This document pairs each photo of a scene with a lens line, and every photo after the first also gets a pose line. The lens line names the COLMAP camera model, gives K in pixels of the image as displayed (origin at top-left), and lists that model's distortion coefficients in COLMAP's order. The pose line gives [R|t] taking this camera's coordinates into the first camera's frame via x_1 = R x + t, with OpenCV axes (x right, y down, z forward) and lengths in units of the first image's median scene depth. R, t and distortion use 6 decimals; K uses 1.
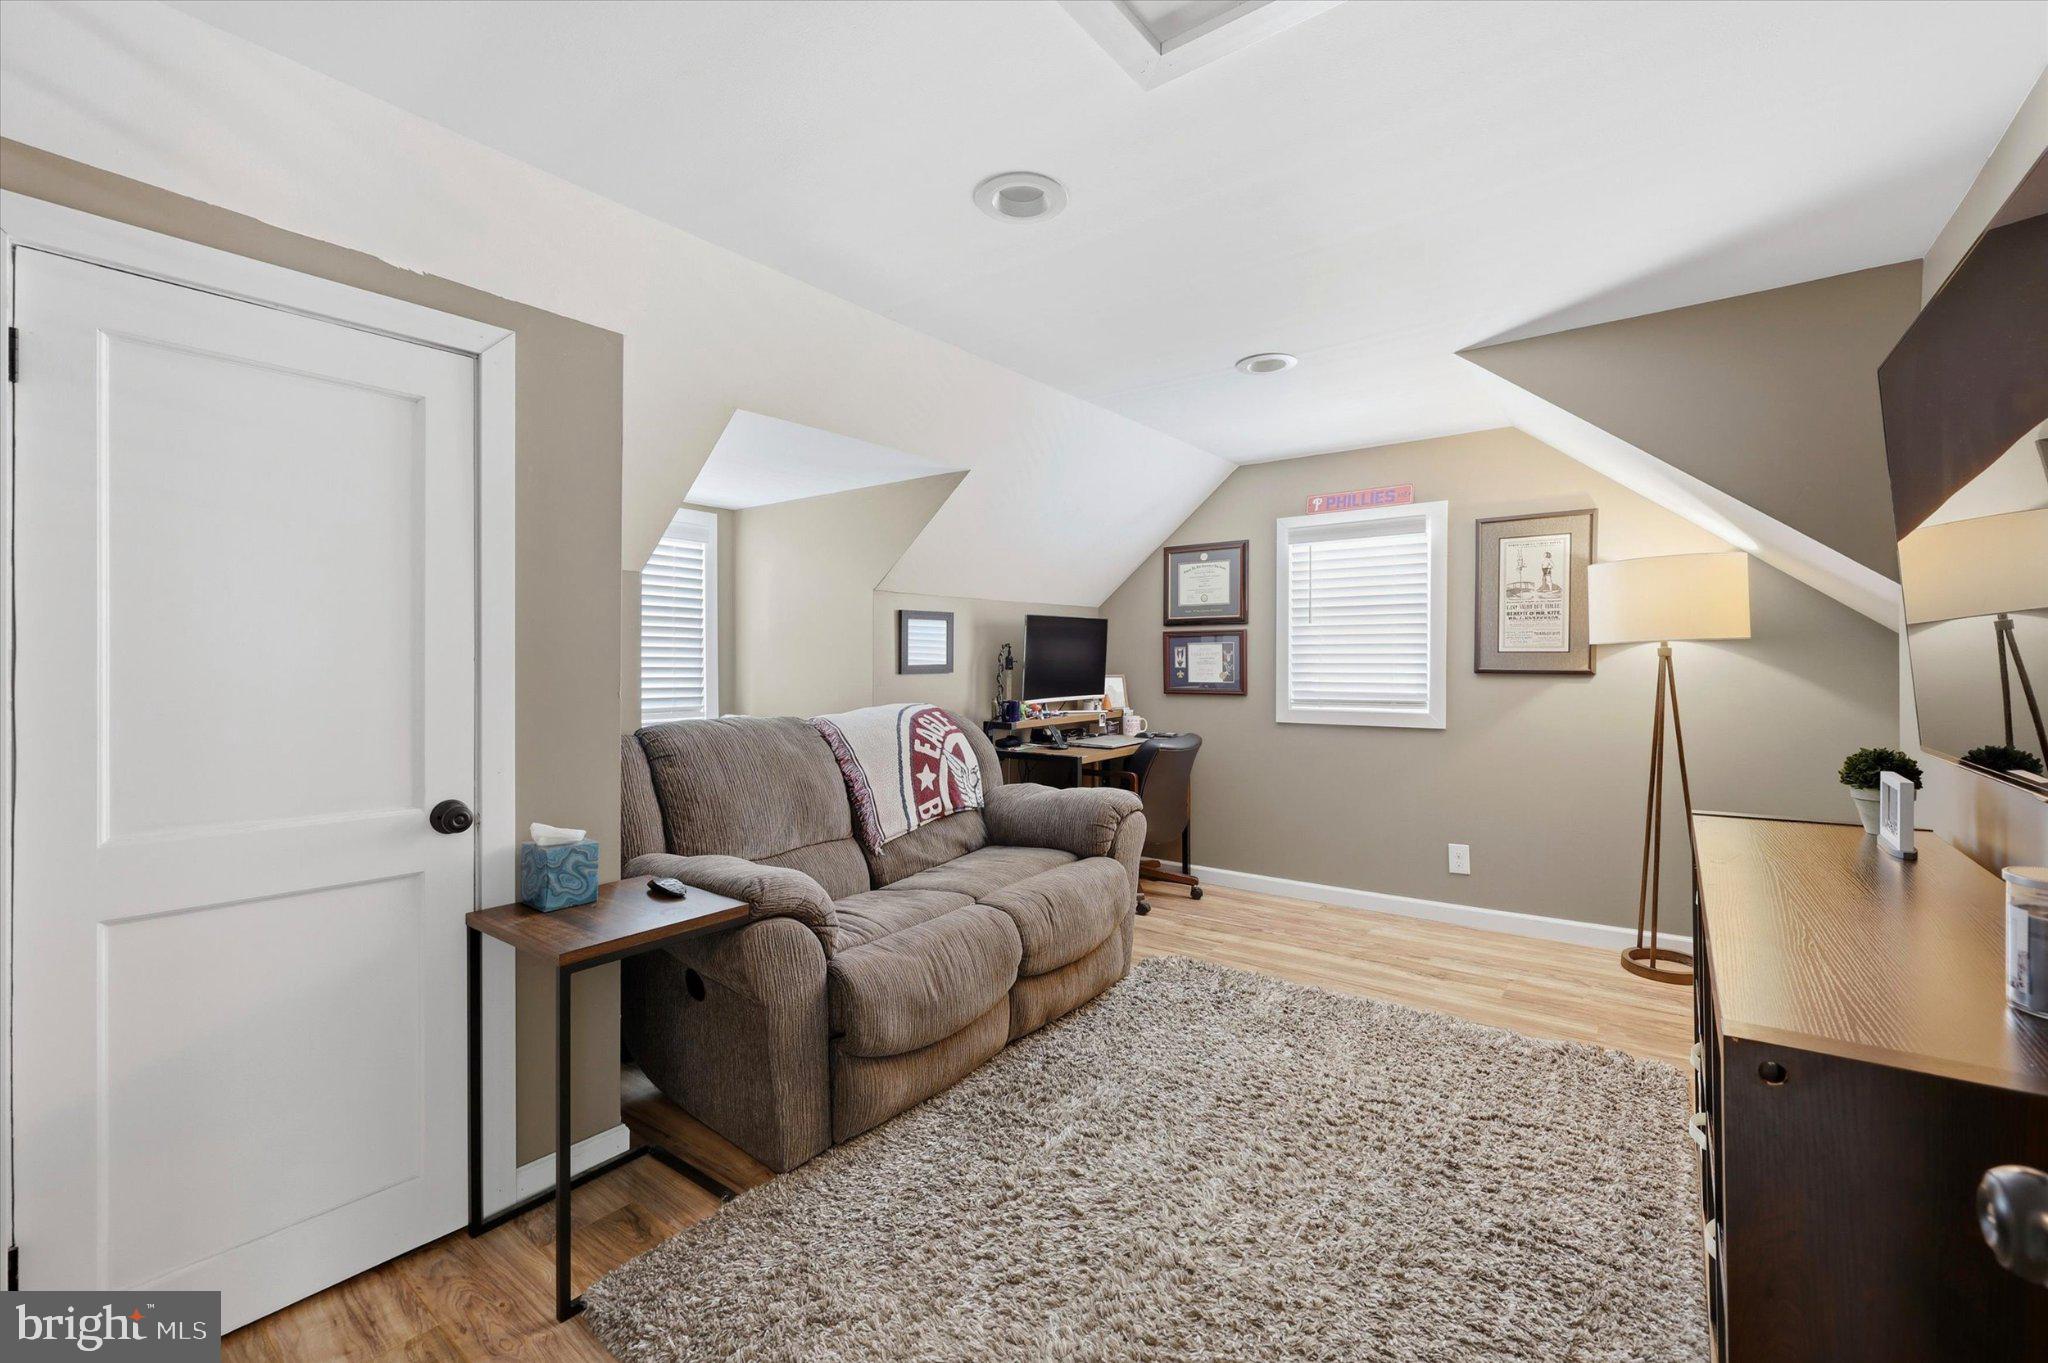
lens RADIAL K [[829.3, 0, 1014.9], [0, 829.3, 662.9], [0, 0, 1]] dist [0.004702, 0.000209]
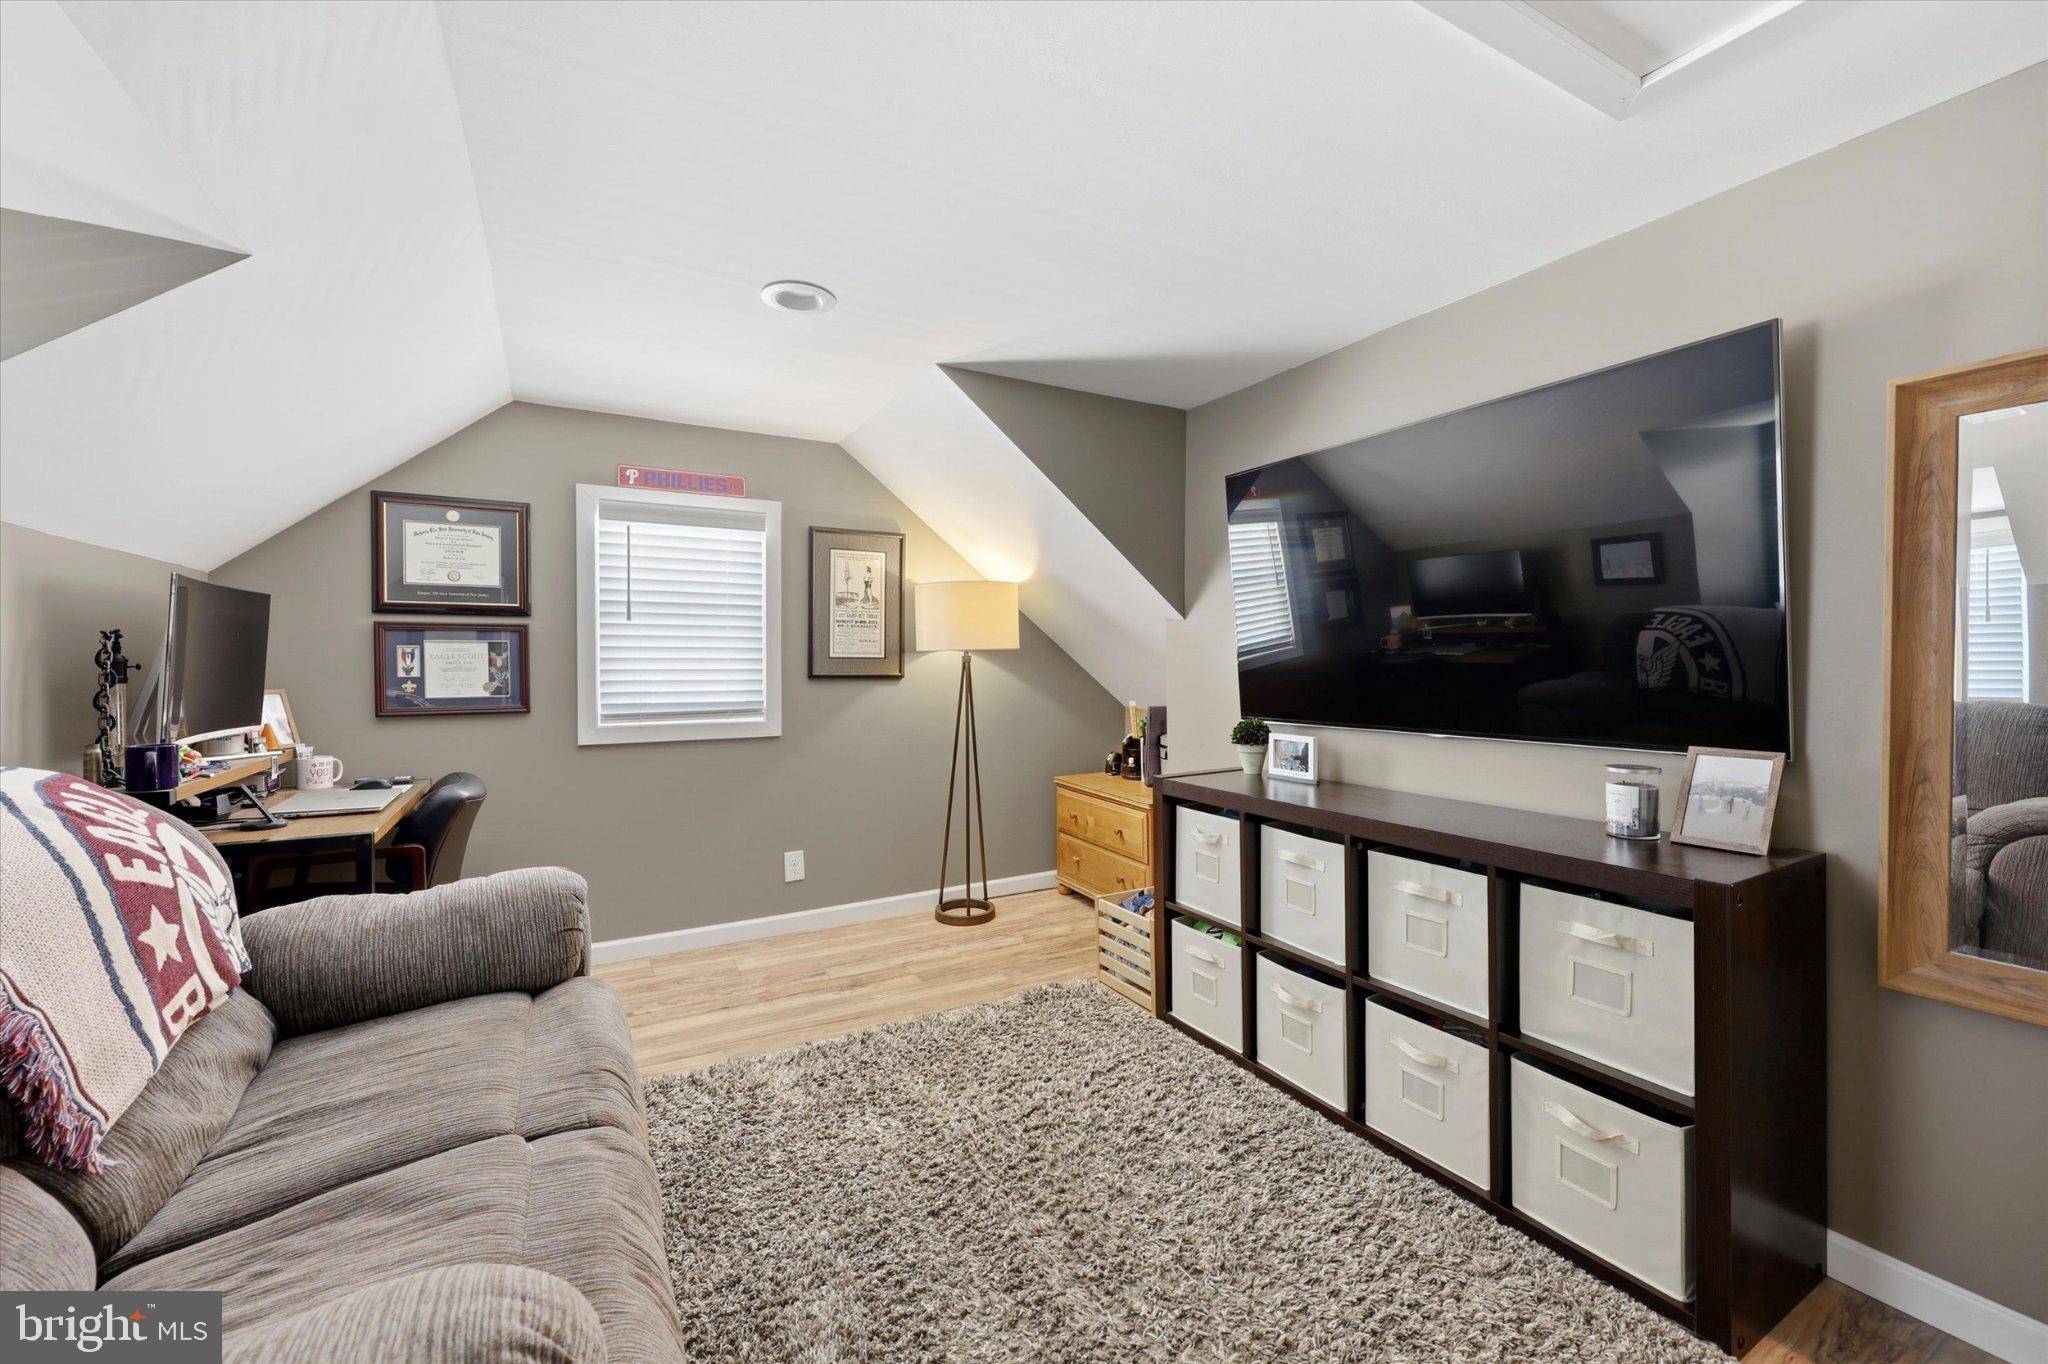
lens RADIAL K [[829.3, 0, 1027.6], [0, 829.3, 666.9], [0, 0, 1]] dist [0.004702, 0.000209]
pose [[0.403733, 0.000784, 0.914877, -0.262708], [0.005263, 0.999981, -0.003179, 0.003115], [-0.914862, 0.006099, 0.403721, 0.349985]]
